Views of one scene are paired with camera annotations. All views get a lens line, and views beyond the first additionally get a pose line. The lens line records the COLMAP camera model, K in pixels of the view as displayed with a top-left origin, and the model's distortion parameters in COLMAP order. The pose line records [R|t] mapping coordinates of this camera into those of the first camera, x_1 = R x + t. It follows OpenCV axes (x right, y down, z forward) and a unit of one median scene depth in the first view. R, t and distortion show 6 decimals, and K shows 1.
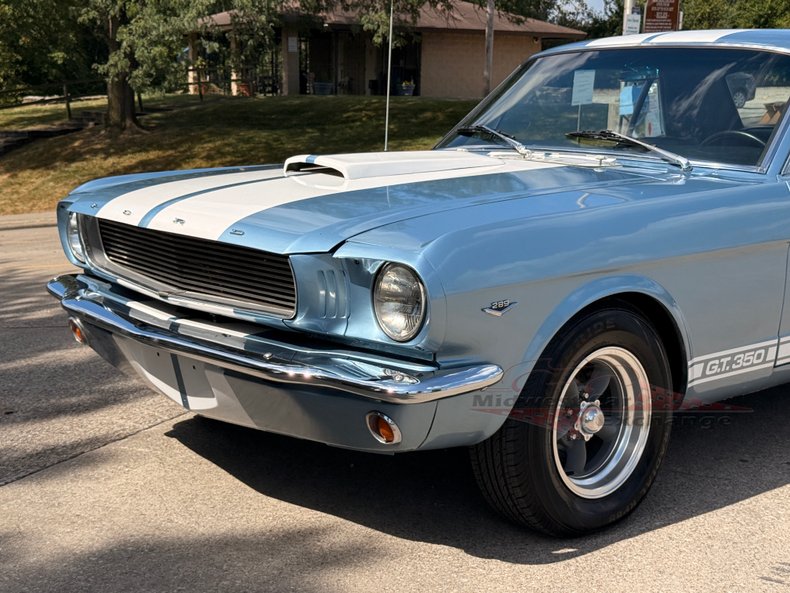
lens RADIAL K [[1258.2, 0, 397.3], [0, 1258.2, 301.8], [0, 0, 1]] dist [0.161978, -0.150543]
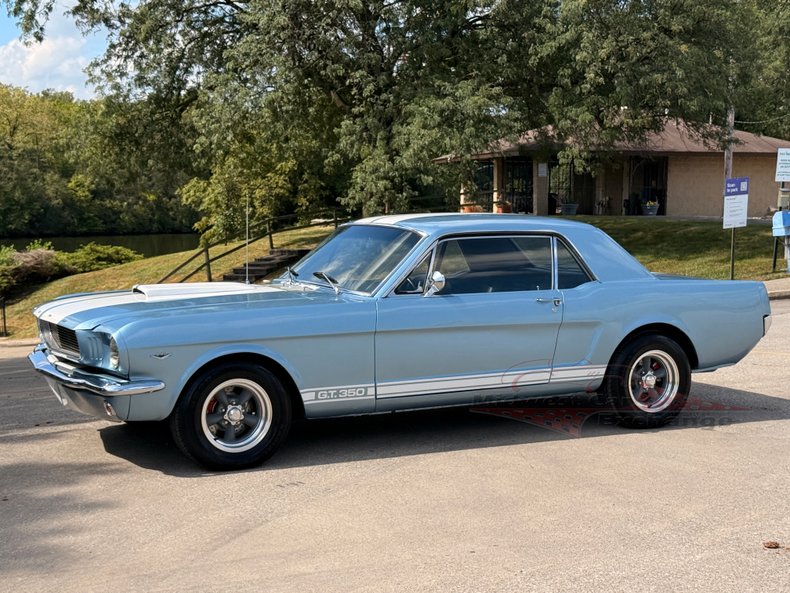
lens RADIAL K [[1258.2, 0, 397.3], [0, 1258.2, 301.8], [0, 0, 1]] dist [0.161978, -0.150543]
pose [[0.967266, 0.012774, -0.253441, 0.783838], [-0.034918, 0.995932, -0.083070, 0.060800], [0.251349, 0.089200, 0.963778, -0.786385]]
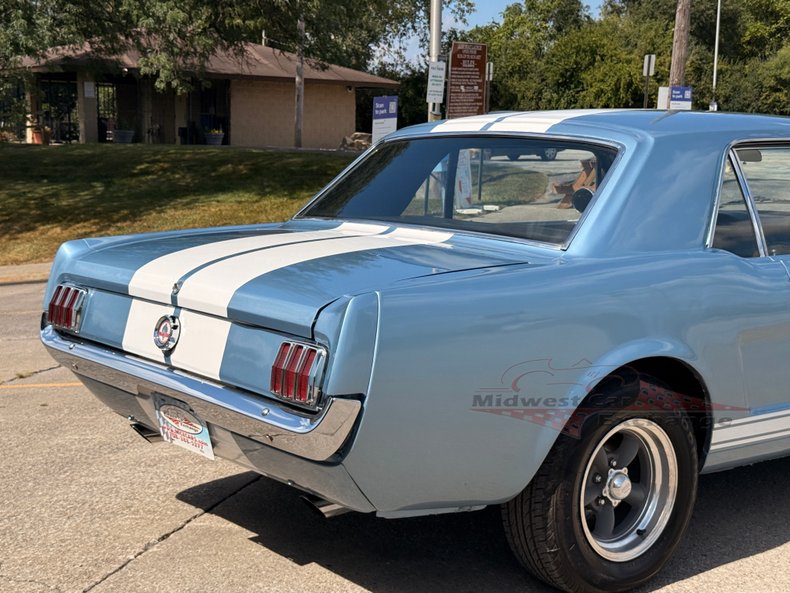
lens RADIAL K [[1195.4, 0, 394.9], [0, 1195.4, 294.9], [0, 0, 1]] dist [0.147628, -0.099802]
pose [[0.991237, -0.015272, 0.131208, 0.227899], [0.019728, 0.999269, -0.032732, -0.185764], [-0.130612, 0.035033, 0.990814, 0.926806]]
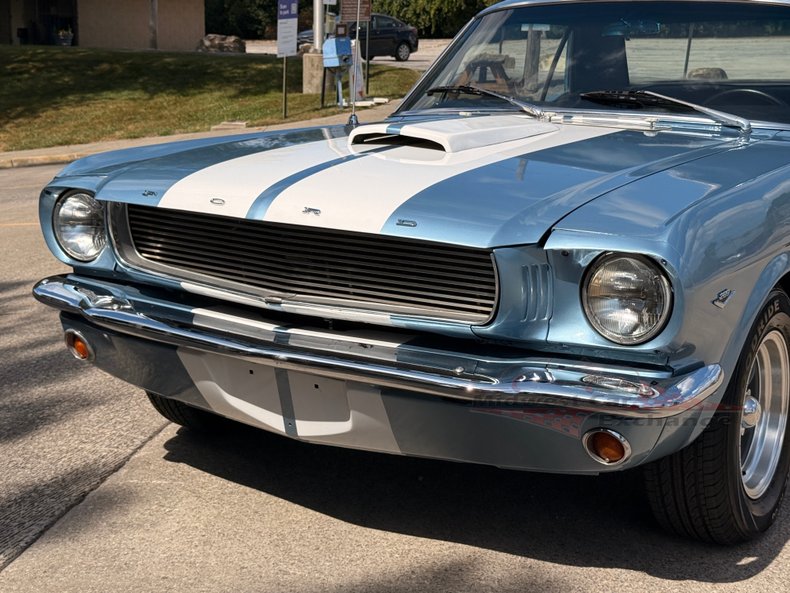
lens RADIAL K [[1258.2, 0, 397.3], [0, 1258.2, 301.8], [0, 0, 1]] dist [0.161978, -0.150543]
pose [[0.960281, -0.055930, 0.273371, -0.280560], [0.045905, 0.998023, 0.042939, -0.030654], [-0.275232, -0.028684, 0.960950, 0.165016]]
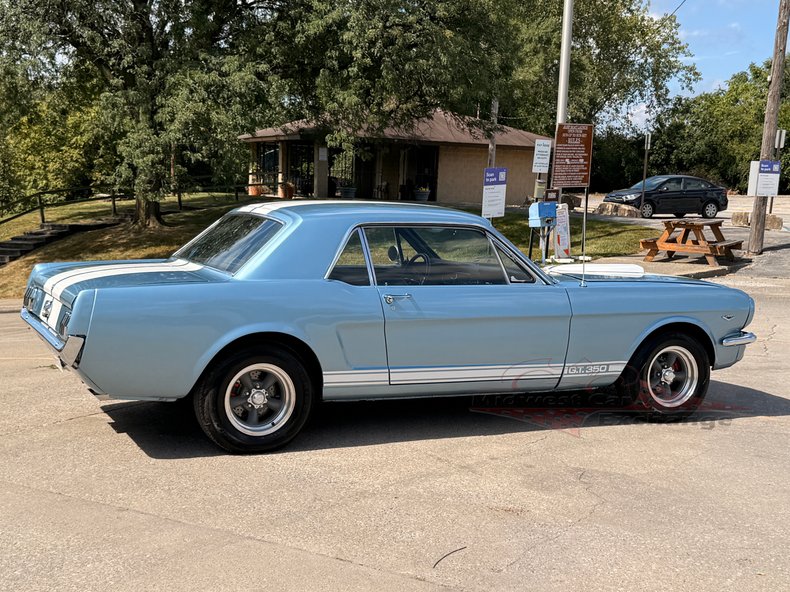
lens RADIAL K [[1087.5, 0, 395.8], [0, 1087.5, 309.5], [0, 0, 1]] dist [0.151525, -0.082545]
pose [[0.995370, 0.033016, -0.090270, 0.819943], [-0.037889, 0.997885, -0.052810, -0.124585], [0.088336, 0.055986, 0.994516, 0.263911]]
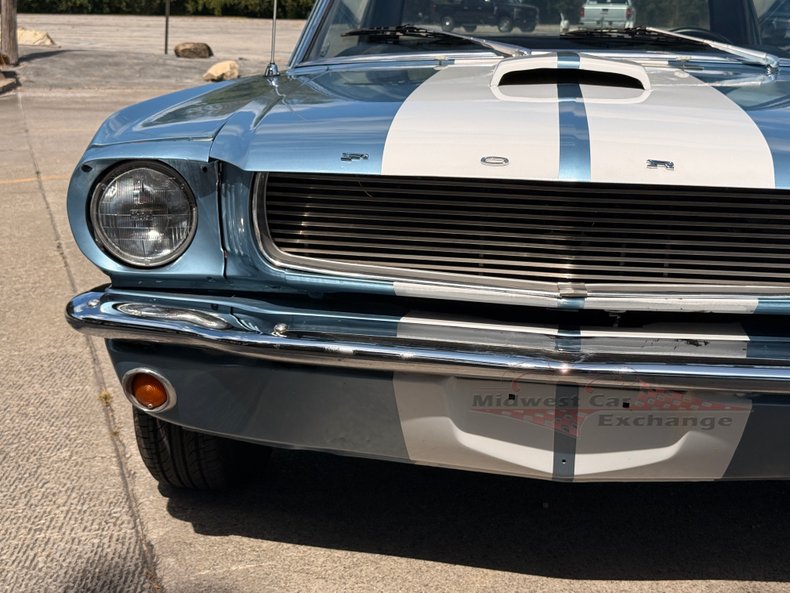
lens RADIAL K [[1259.5, 0, 407.8], [0, 1259.5, 303.9], [0, 0, 1]] dist [0.157387, -0.212195]
pose [[0.737184, -0.142504, 0.660494, -0.535731], [0.107639, 0.989792, 0.093414, -0.054765], [-0.667064, 0.002232, 0.744998, 0.519906]]
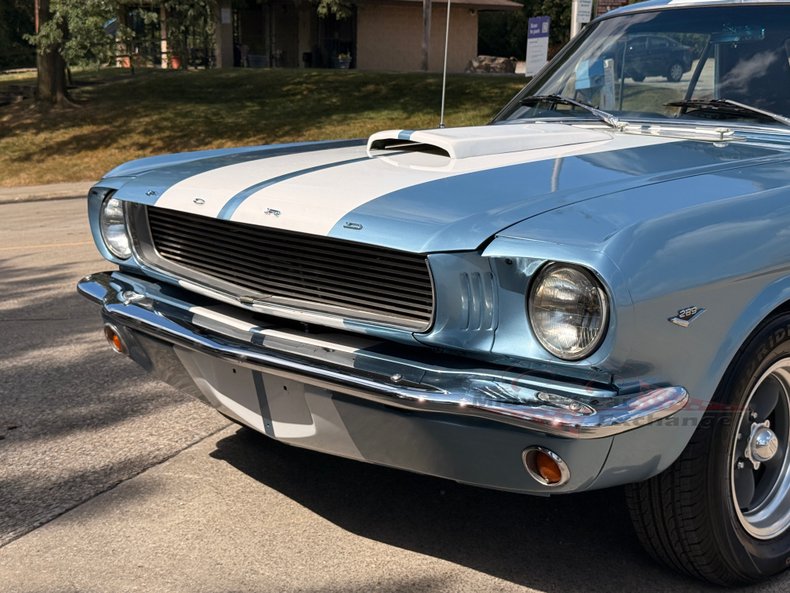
lens RADIAL K [[1259.1, 0, 387.2], [0, 1259.1, 295.5], [0, 0, 1]] dist [0.148526, -0.033286]
pose [[0.998638, -0.011519, 0.050879, -0.114421], [0.010749, 0.999824, 0.015386, -0.017521], [-0.051048, -0.014818, 0.998586, 0.145845]]
